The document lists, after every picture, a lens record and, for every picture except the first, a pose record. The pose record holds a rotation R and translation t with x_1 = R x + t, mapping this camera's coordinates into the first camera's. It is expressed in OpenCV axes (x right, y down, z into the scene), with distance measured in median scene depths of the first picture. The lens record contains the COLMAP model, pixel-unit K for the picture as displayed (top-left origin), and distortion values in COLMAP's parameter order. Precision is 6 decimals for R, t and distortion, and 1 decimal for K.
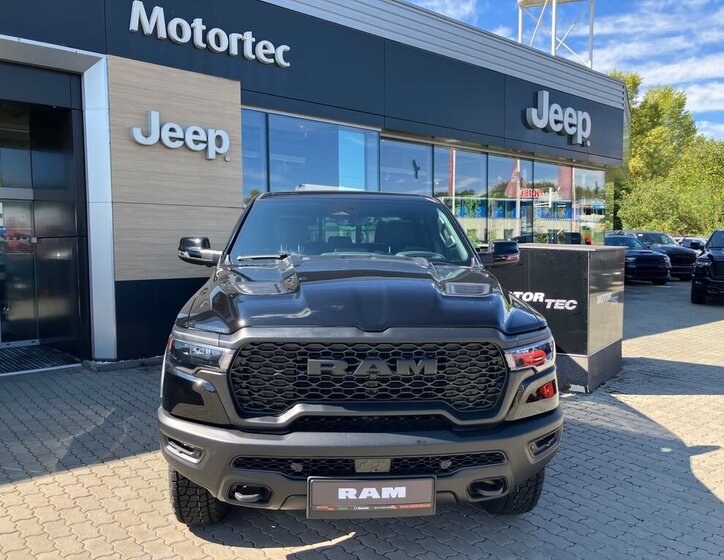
lens RADIAL K [[625.1, 0, 368.0], [0, 625.1, 279.8], [0, 0, 1]] dist [0.003384, 0.009923]
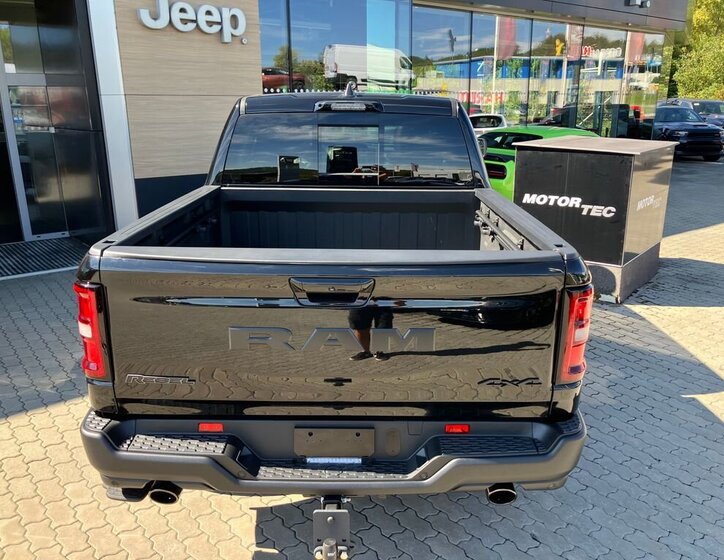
lens RADIAL K [[625.1, 0, 364.5], [0, 625.1, 284.9], [0, 0, 1]] dist [0.003384, 0.009923]
pose [[0.998195, 0.015430, -0.058046, 0.011207], [-0.002118, 0.974882, 0.222712, -0.047758], [0.060025, -0.222187, 0.973155, 0.030473]]
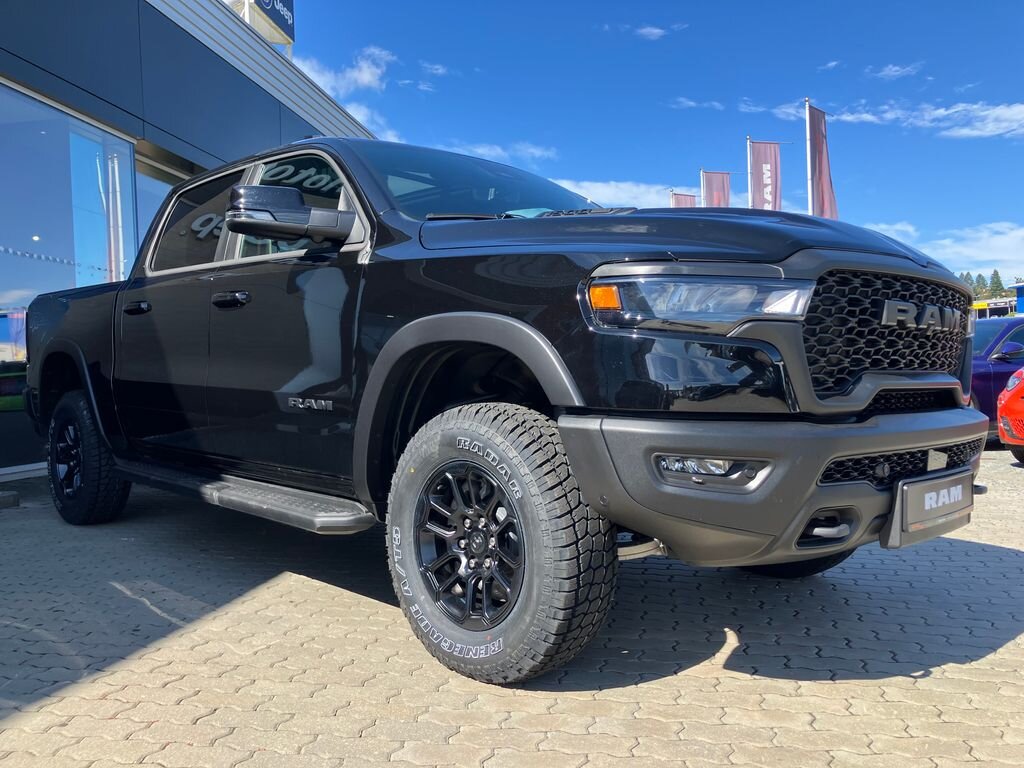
lens RADIAL K [[856.8, 0, 530.4], [0, 856.8, 384.6], [0, 0, 1]] dist [0.006937, -0.002836]
pose [[0.764971, -0.022146, 0.643684, -0.305615], [0.063883, 0.997089, -0.041616, 0.072716], [-0.640889, 0.072955, 0.764159, 0.178936]]
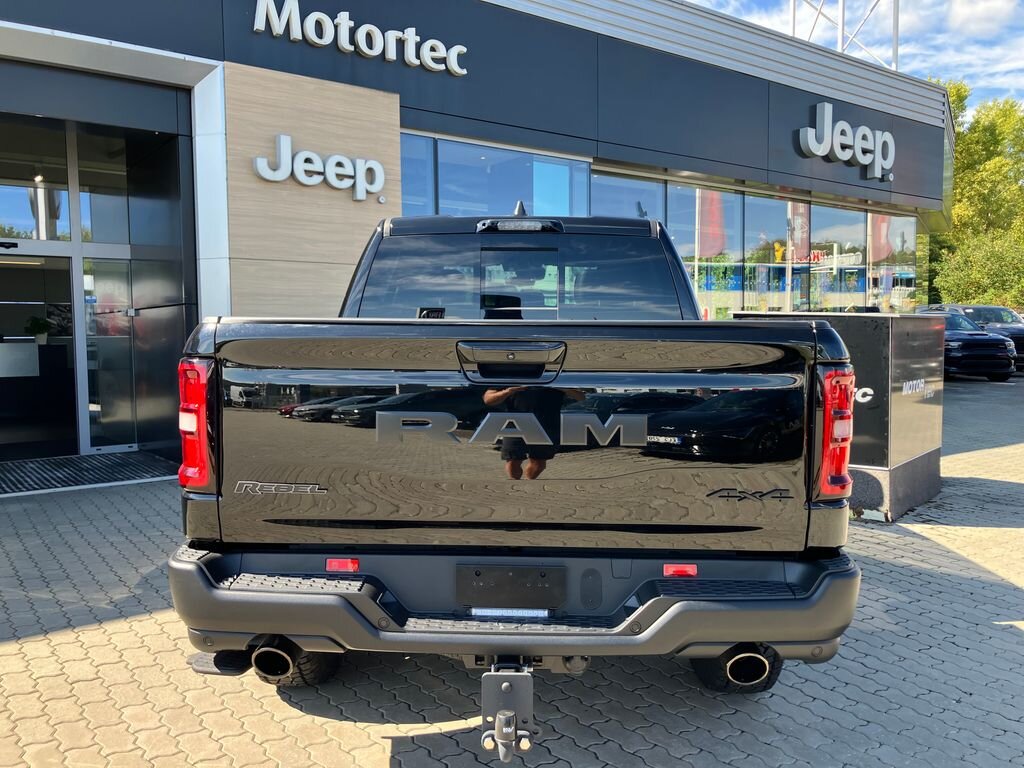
lens RADIAL K [[856.8, 0, 496.5], [0, 856.8, 377.8], [0, 0, 1]] dist [0.006937, -0.002836]
pose [[0.995705, 0.001526, -0.092574, 0.003519], [-0.001776, 0.999995, -0.002619, 0.018456], [0.092570, 0.002773, 0.995702, 0.007452]]
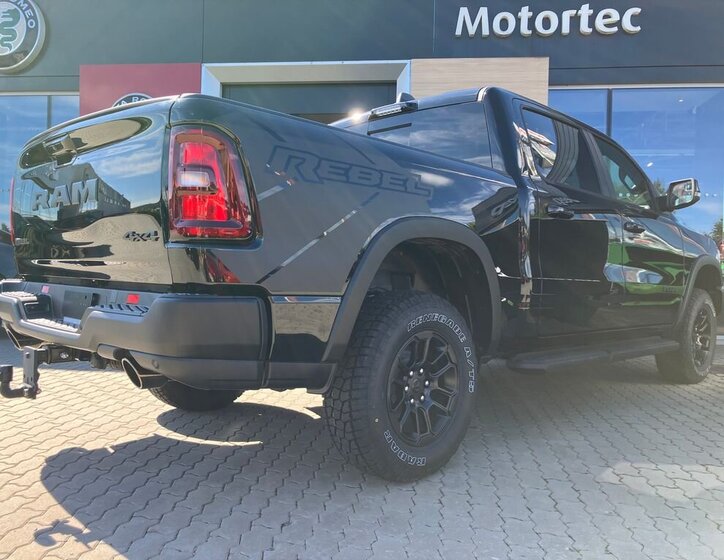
lens RADIAL K [[625.1, 0, 340.2], [0, 625.1, 277.3], [0, 0, 1]] dist [0.003384, 0.009923]
pose [[0.649232, 0.013216, -0.760476, 0.308629], [-0.074262, 0.996173, -0.046087, 0.077888], [0.756957, 0.086396, 0.647729, 0.183378]]
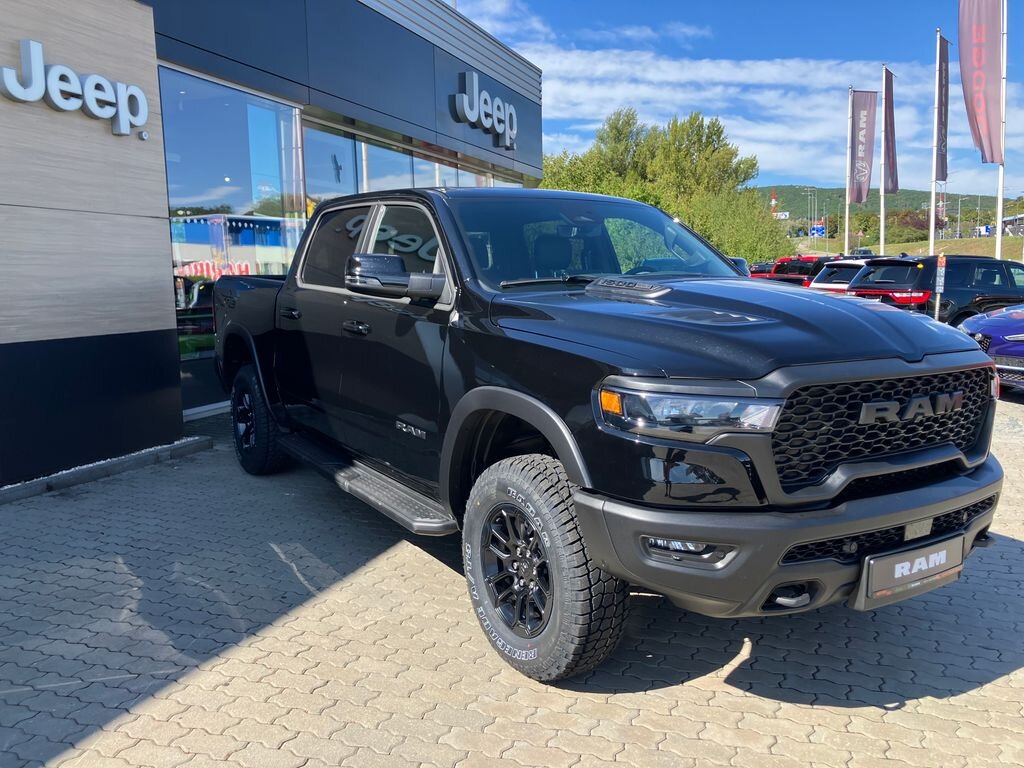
lens RADIAL K [[856.8, 0, 516.9], [0, 856.8, 368.2], [0, 0, 1]] dist [0.006937, -0.002836]
pose [[0.882137, -0.064768, 0.466518, -0.302173], [0.045218, 0.997571, 0.052993, 0.003297], [-0.468817, -0.025652, 0.882923, 0.090060]]
